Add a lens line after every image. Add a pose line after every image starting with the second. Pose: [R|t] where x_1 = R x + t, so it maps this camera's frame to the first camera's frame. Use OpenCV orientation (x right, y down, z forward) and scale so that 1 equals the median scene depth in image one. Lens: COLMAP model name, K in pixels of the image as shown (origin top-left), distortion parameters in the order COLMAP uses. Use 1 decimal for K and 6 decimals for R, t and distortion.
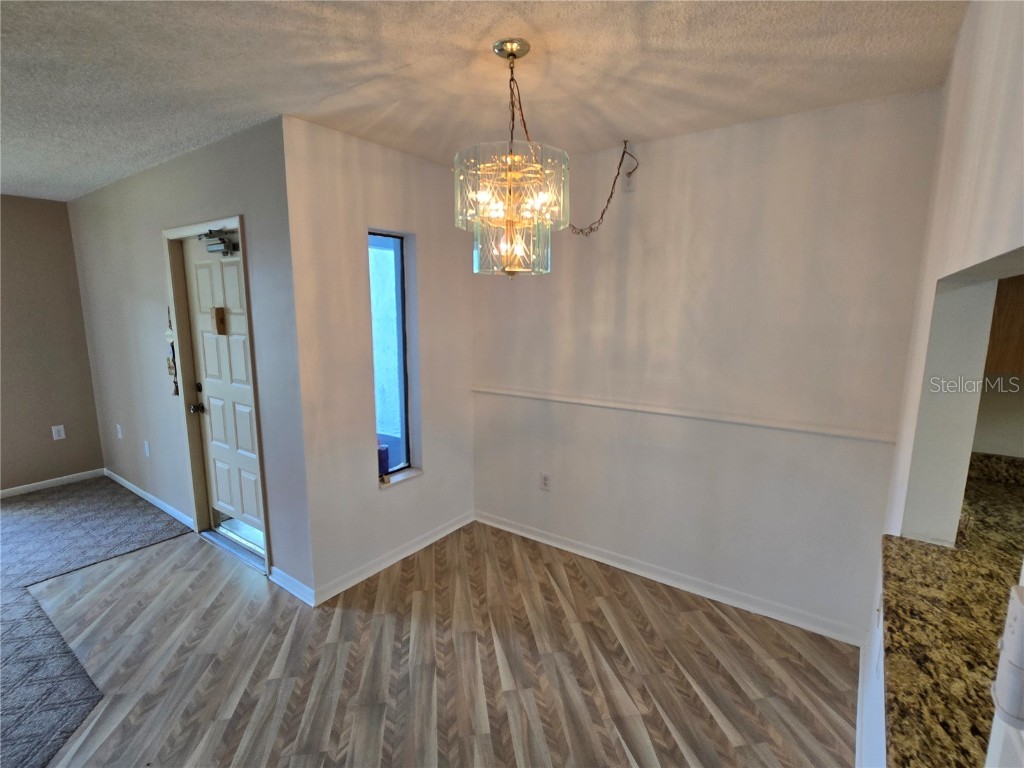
lens RADIAL K [[494.7, 0, 512.0], [0, 494.7, 384.0], [0, 0, 1]] dist [-0.001937, -0.000235]
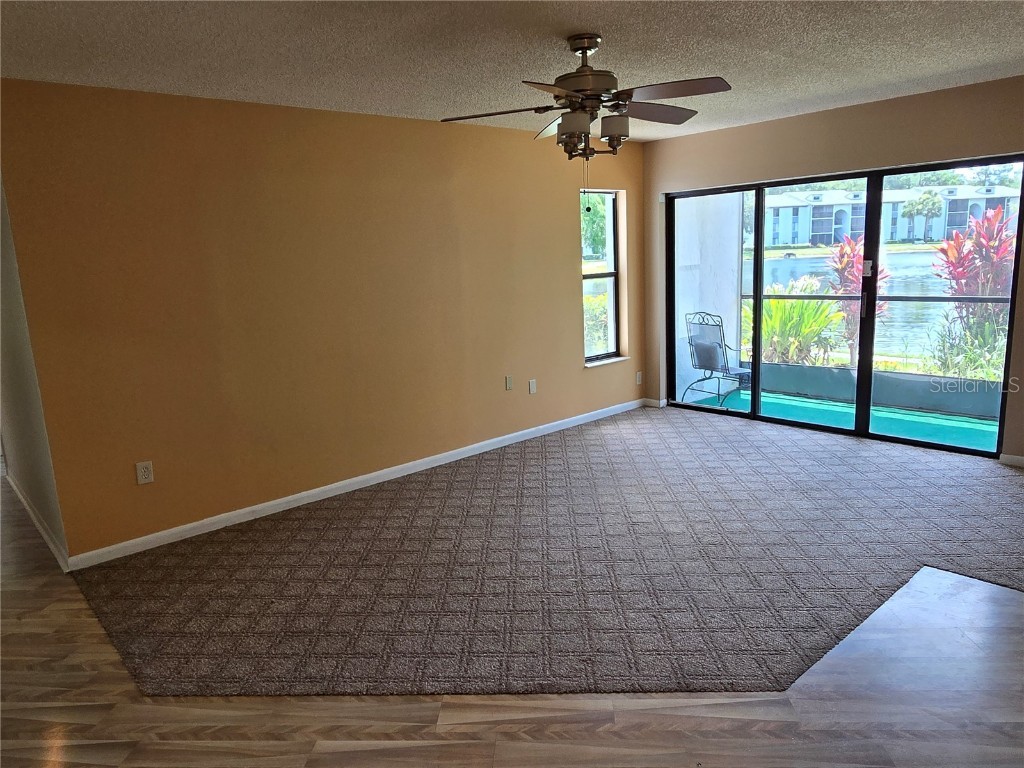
lens RADIAL K [[701.0, 0, 507.0], [0, 701.0, 384.6], [0, 0, 1]] dist [0.000824, 0.000727]
pose [[-0.220122, 0.187064, -0.957368, 0.212401], [-0.109959, 0.970427, 0.214898, -0.051378], [0.969255, 0.152575, -0.193043, 0.460471]]
